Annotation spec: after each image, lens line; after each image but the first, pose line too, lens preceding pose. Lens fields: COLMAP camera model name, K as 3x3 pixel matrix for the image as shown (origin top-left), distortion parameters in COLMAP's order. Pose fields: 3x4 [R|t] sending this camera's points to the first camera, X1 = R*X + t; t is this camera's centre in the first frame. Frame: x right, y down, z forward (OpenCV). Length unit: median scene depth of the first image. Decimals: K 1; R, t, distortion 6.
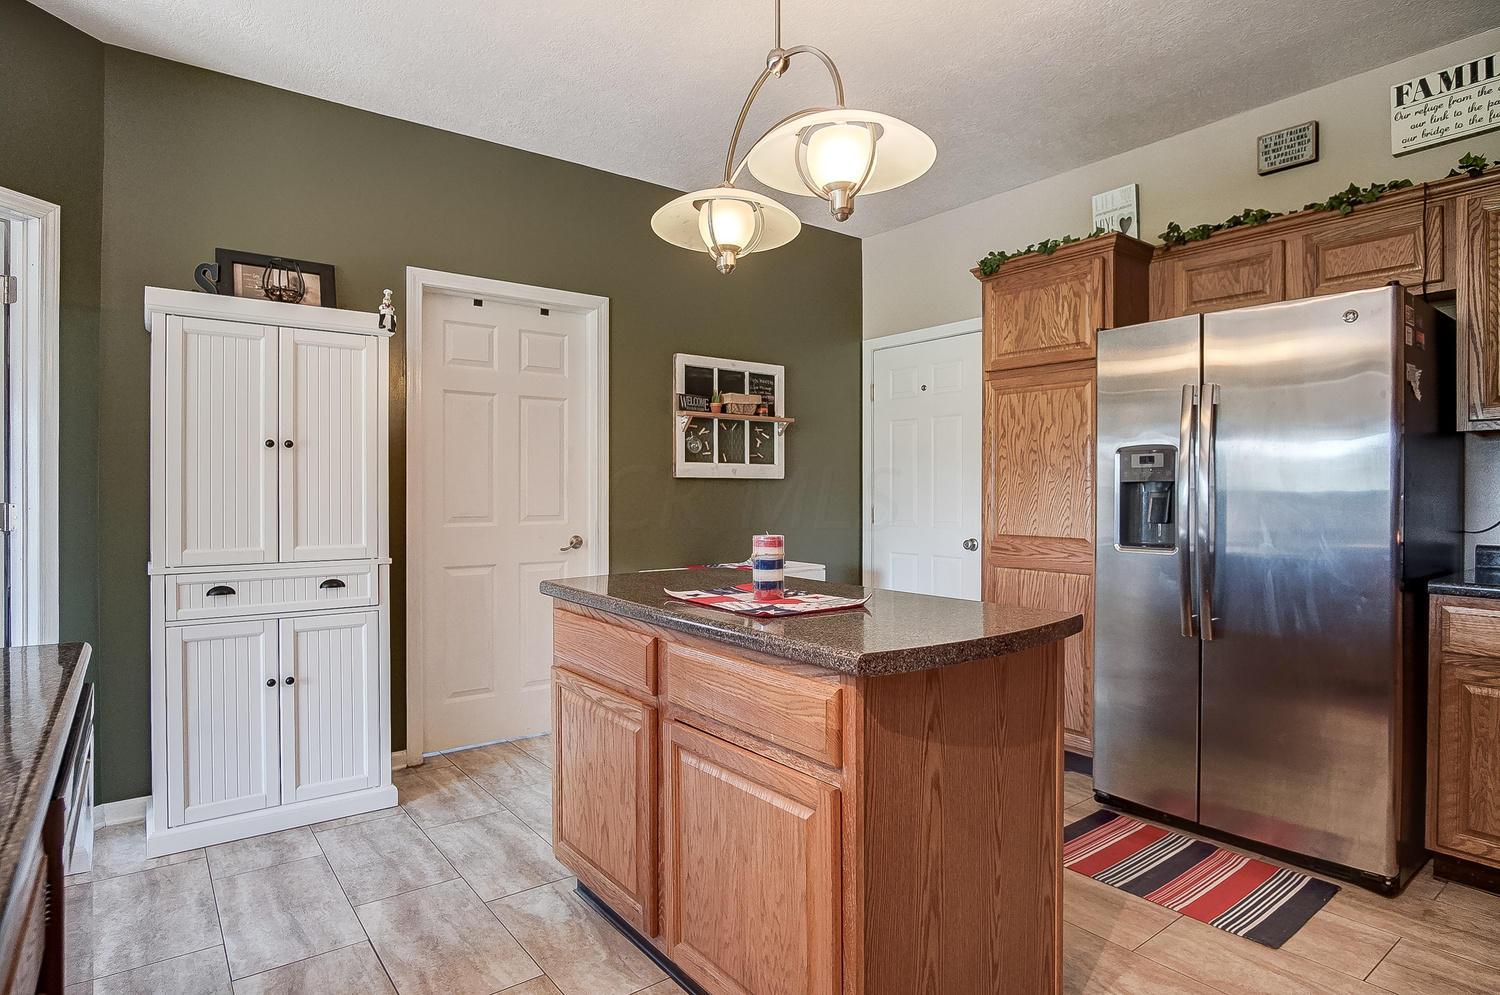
lens RADIAL K [[814.4, 0, 746.0], [0, 814.4, 491.0], [0, 0, 1]] dist [-0.040171, 0.014834]
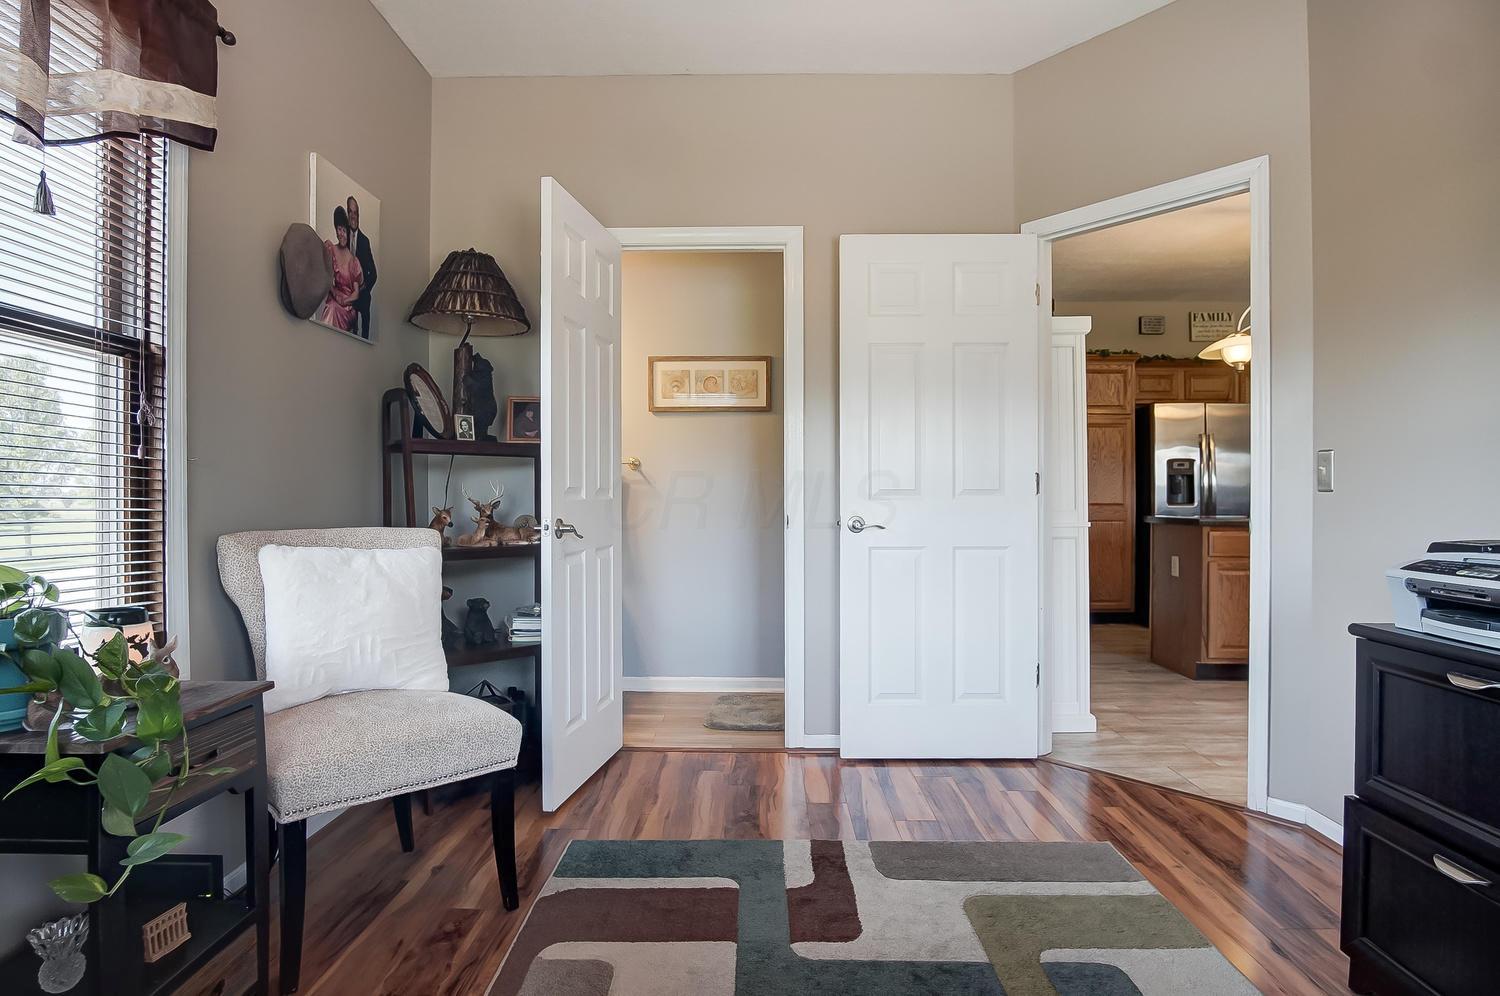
lens RADIAL K [[838.1, 0, 751.2], [0, 838.1, 495.5], [0, 0, 1]] dist [-0.032756, 0.001484]
pose [[0.616172, 0.000137, 0.787611, -1.738483], [0.004521, 0.999983, -0.003711, 0.041702], [-0.787598, 0.005848, 0.616161, 0.447420]]
